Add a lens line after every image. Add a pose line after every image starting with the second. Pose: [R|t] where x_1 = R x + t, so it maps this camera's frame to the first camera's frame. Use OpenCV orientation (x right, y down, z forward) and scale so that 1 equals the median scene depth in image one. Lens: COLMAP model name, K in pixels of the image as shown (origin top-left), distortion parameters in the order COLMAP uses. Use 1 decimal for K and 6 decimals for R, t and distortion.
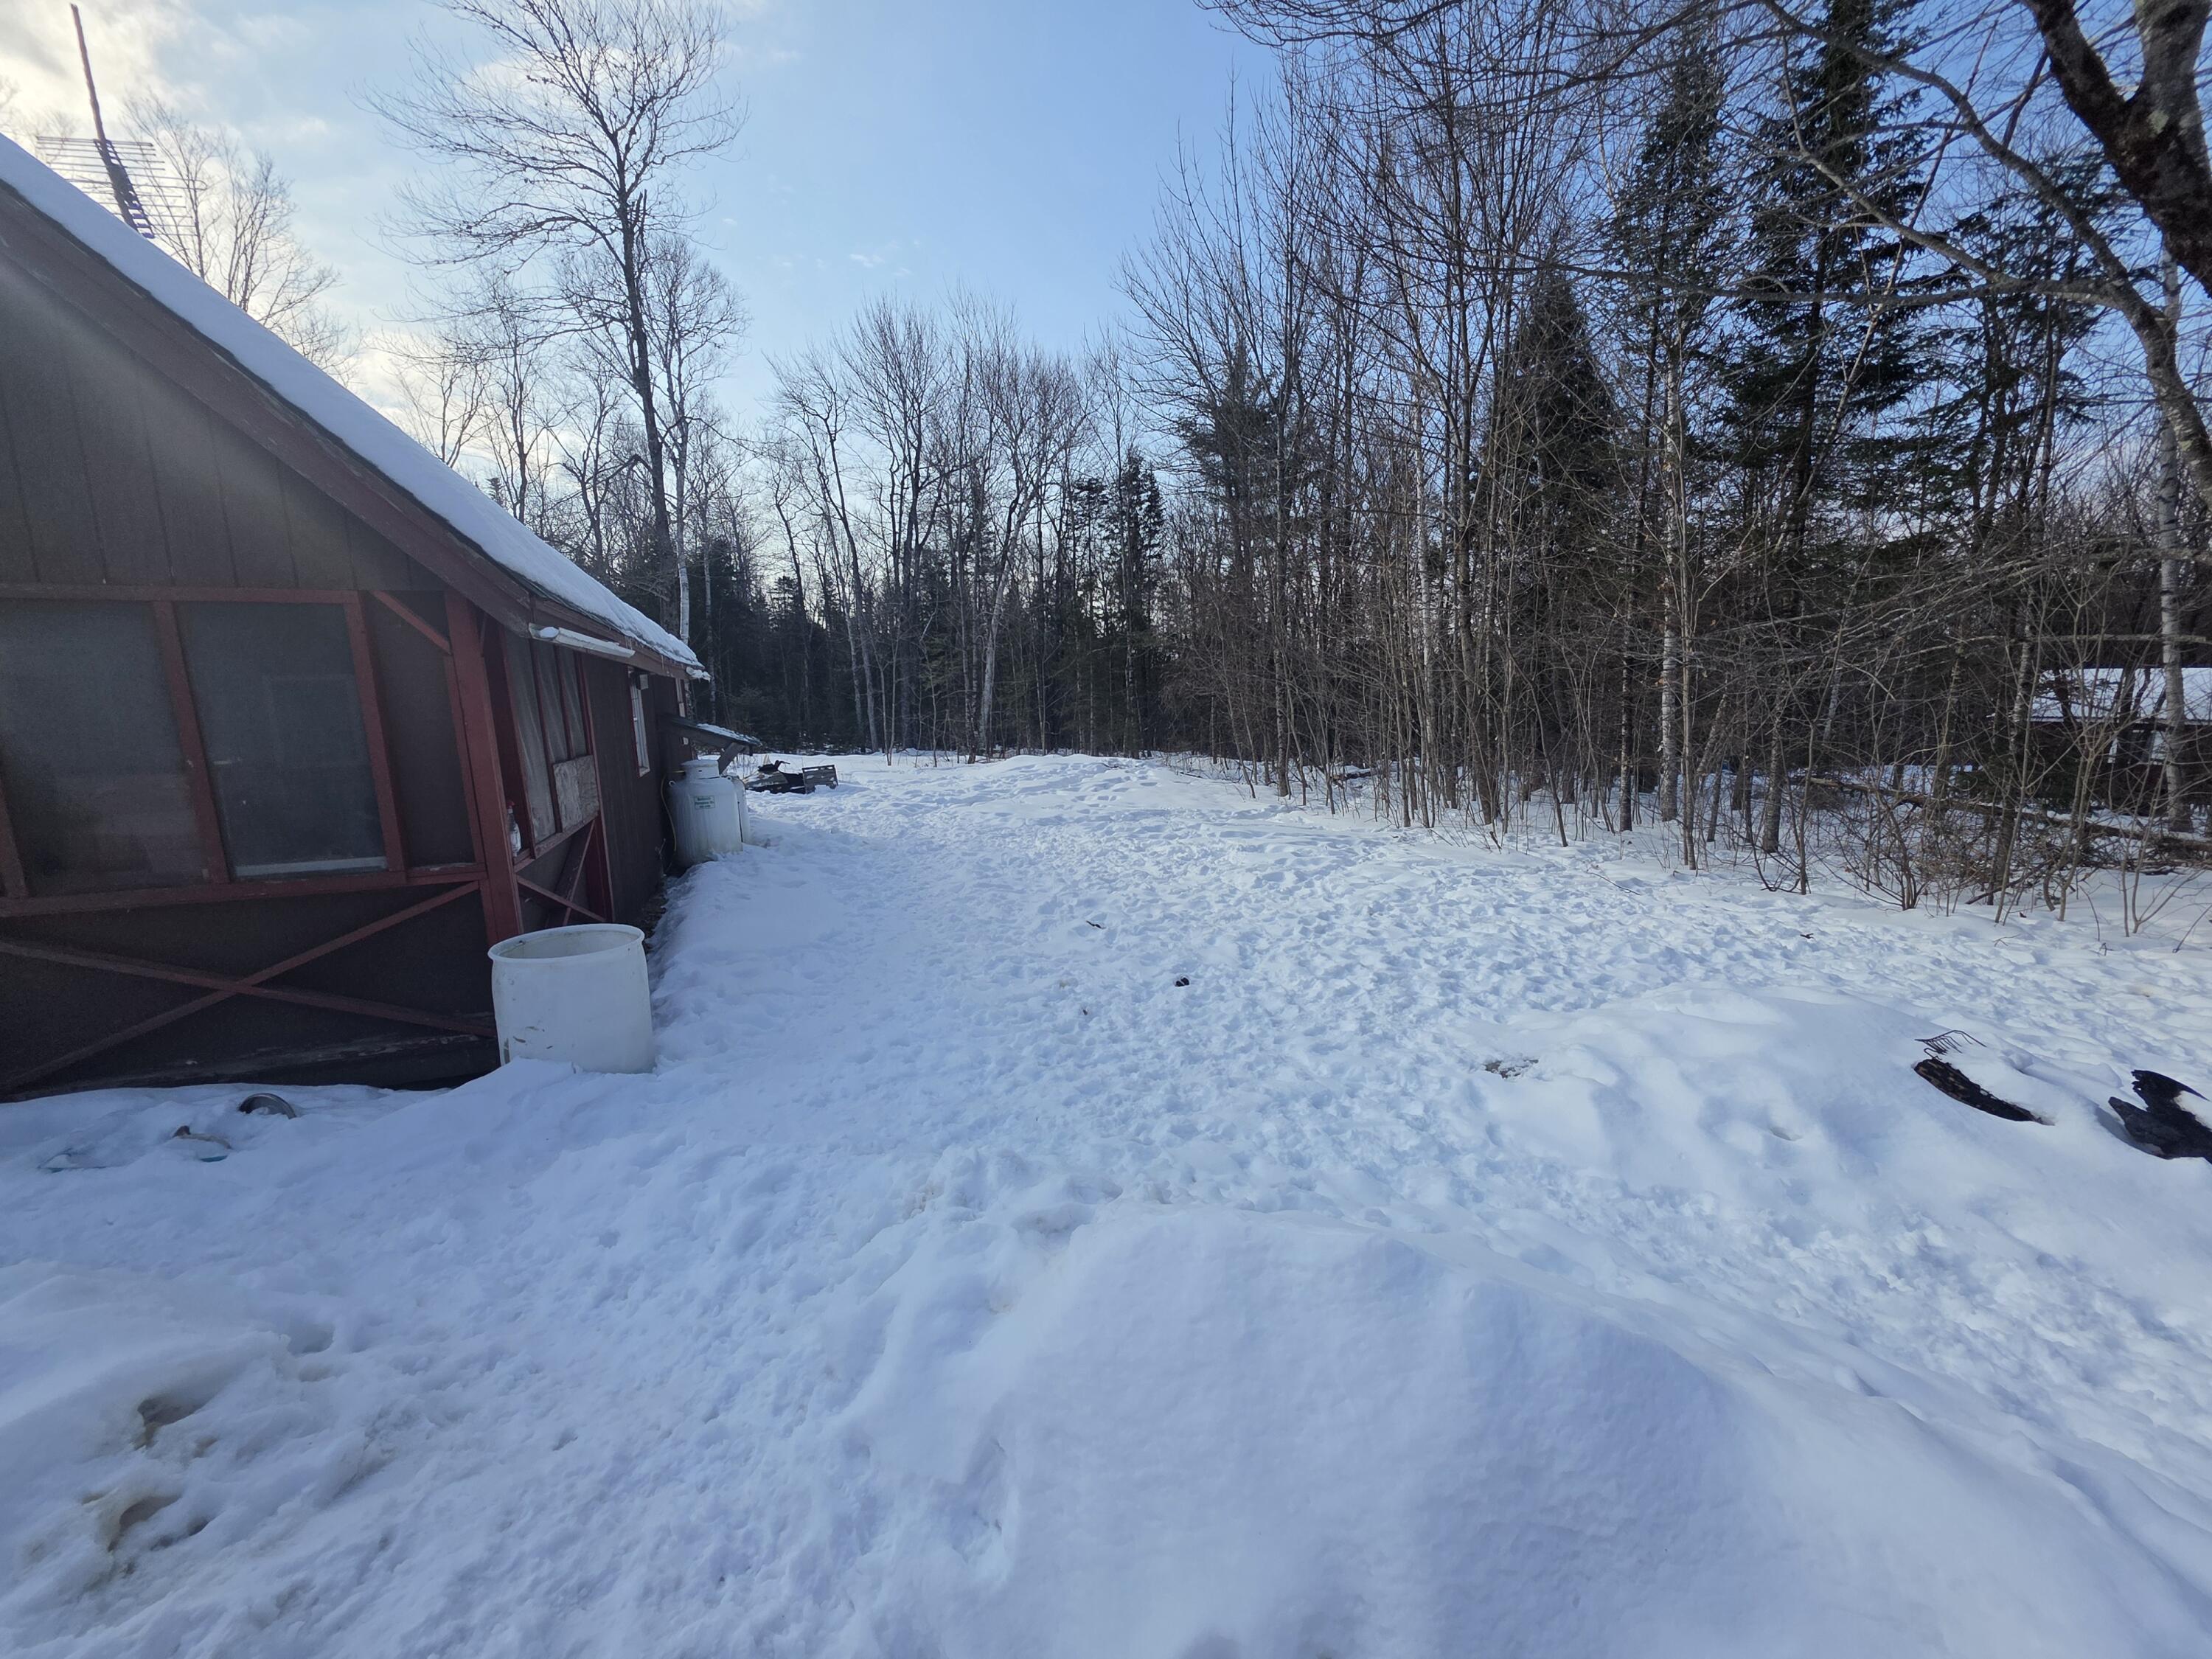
lens RADIAL K [[873.2, 0, 1144.8], [0, 873.2, 830.2], [0, 0, 1]] dist [-0.000485, -0.000060]
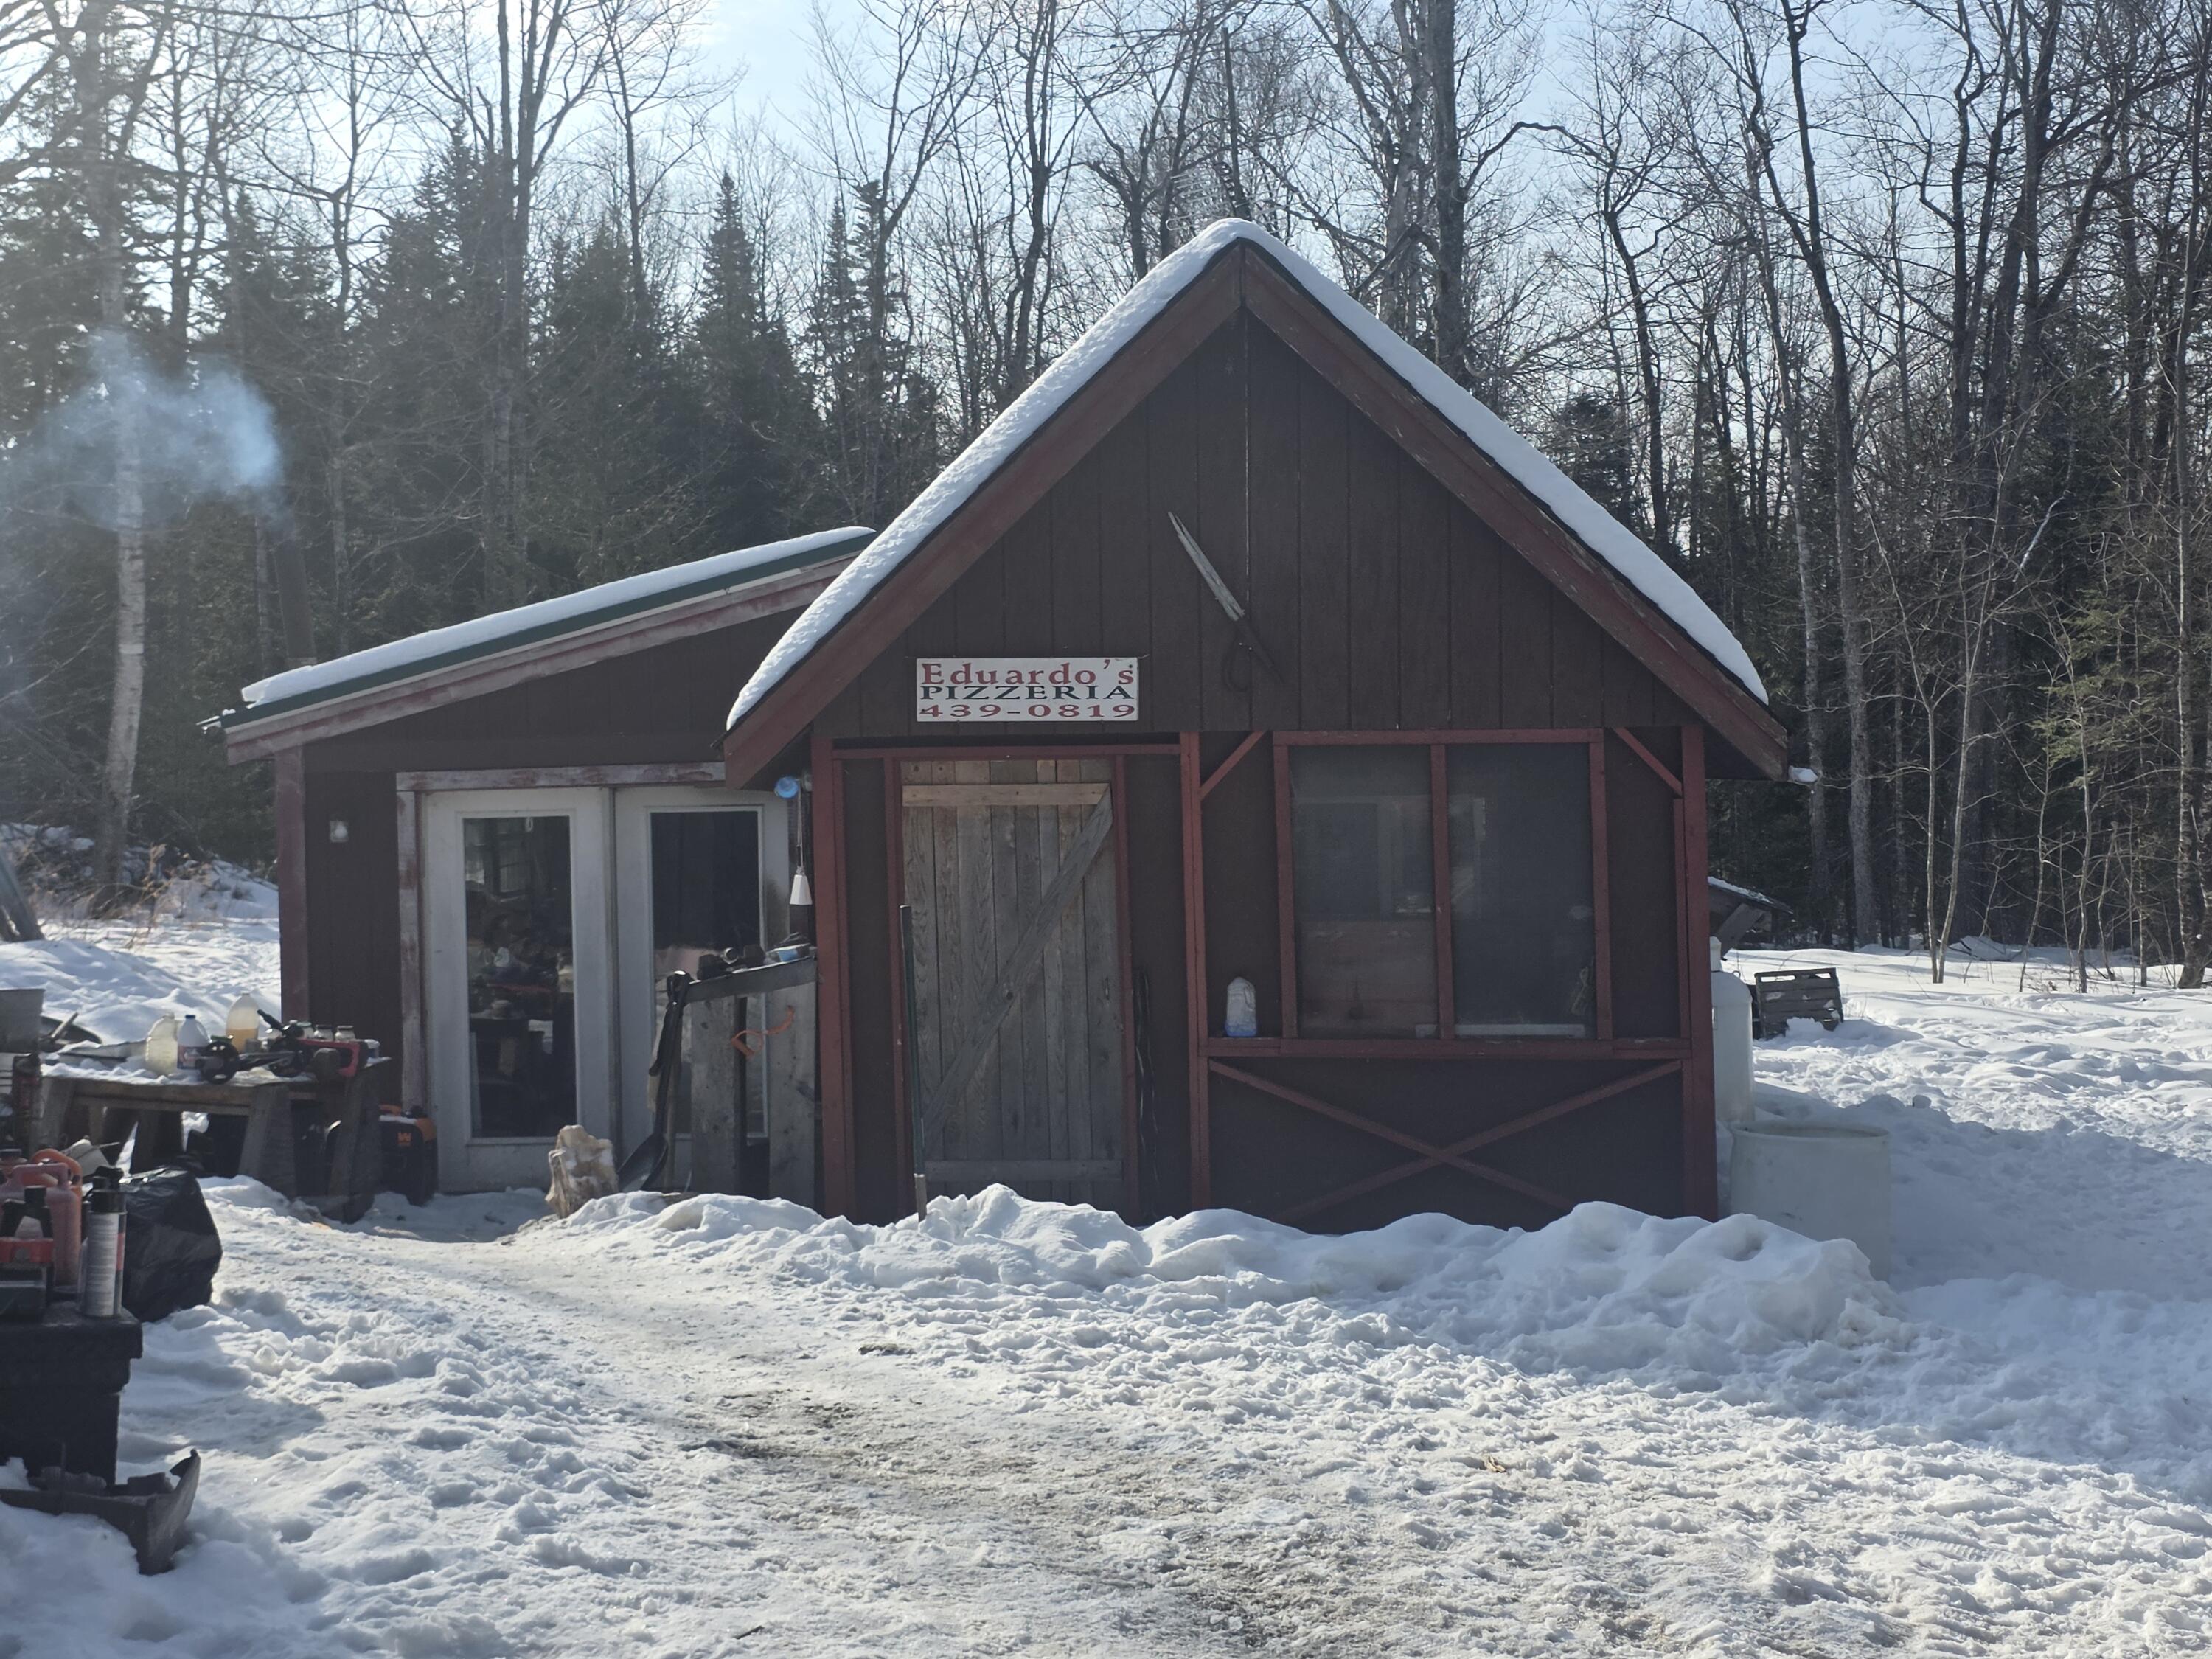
lens RADIAL K [[3256.9, 0, 1106.0], [0, 3256.9, 829.5], [0, 0, 1]] dist [0.113397, -0.021672]
pose [[0.877545, 0.014615, -0.479272, 0.107519], [-0.076041, 0.991128, -0.109007, 0.092298], [0.473427, 0.132103, 0.870871, -0.839081]]
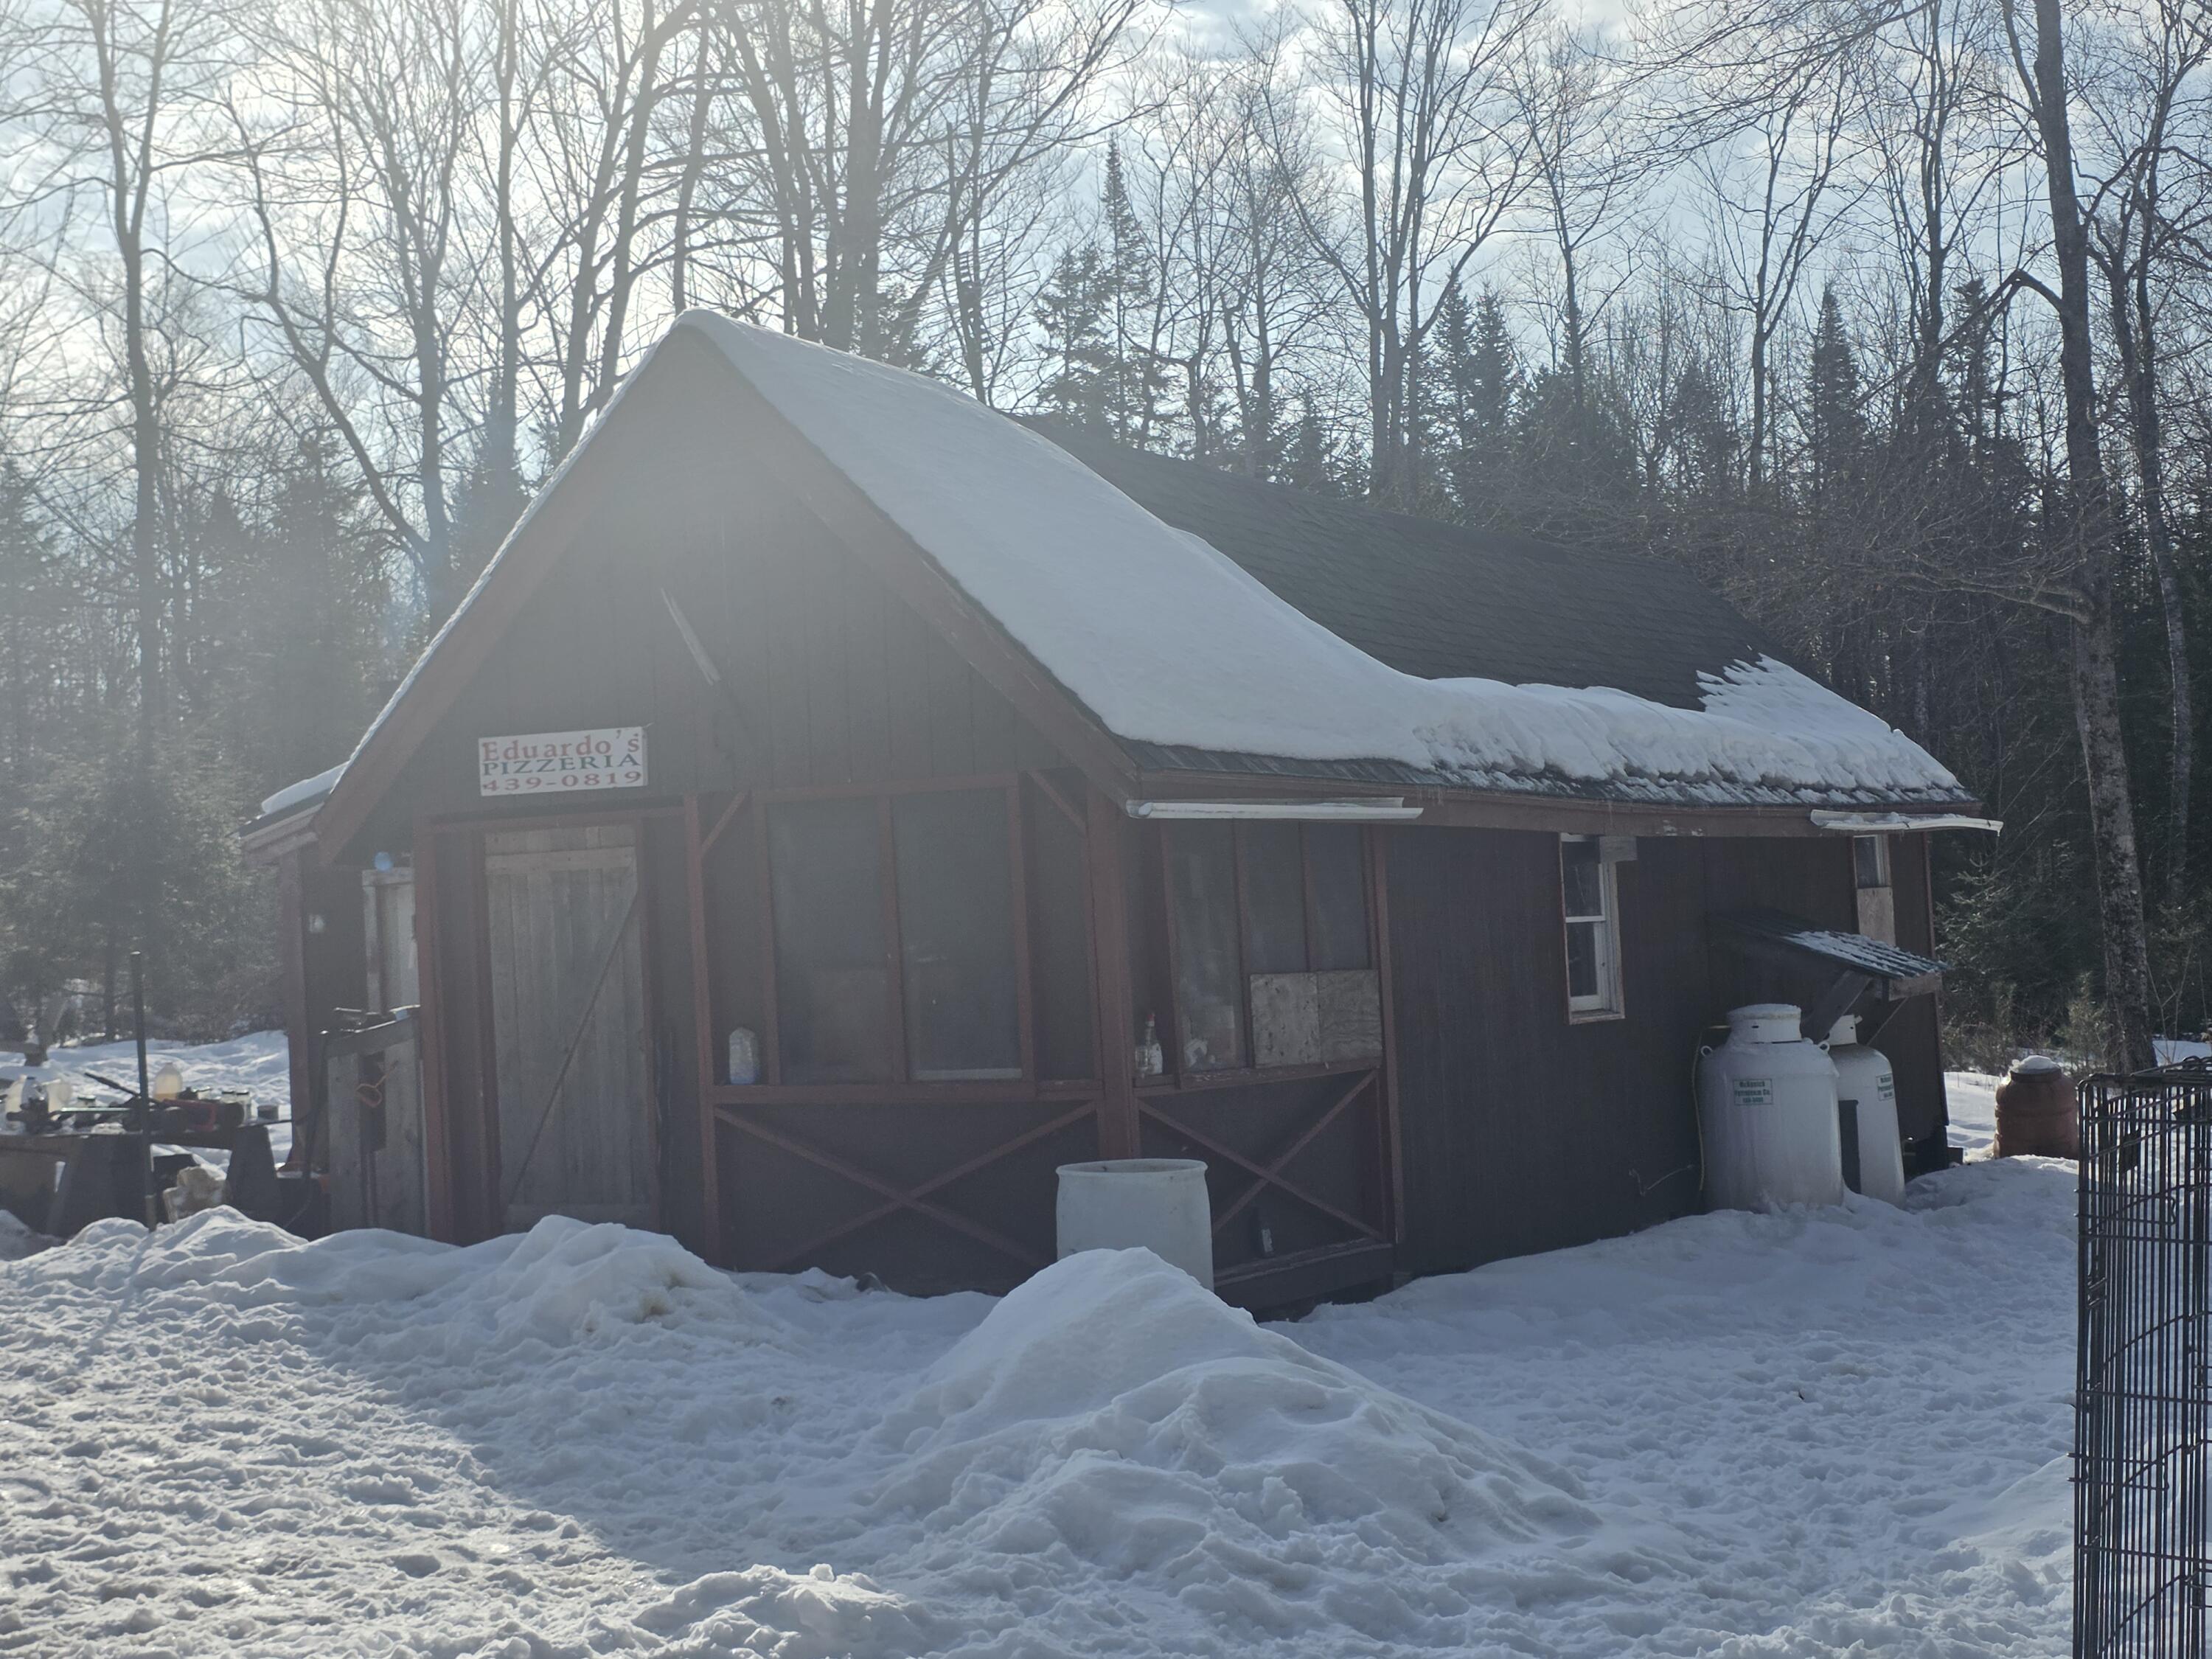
lens RADIAL K [[3256.9, 0, 1106.0], [0, 3256.9, 829.5], [0, 0, 1]] dist [0.113397, -0.021672]
pose [[0.600375, -0.038632, -0.798785, 0.717451], [-0.091335, 0.988985, -0.116479, 0.067206], [0.794486, 0.142888, 0.590233, -0.357323]]
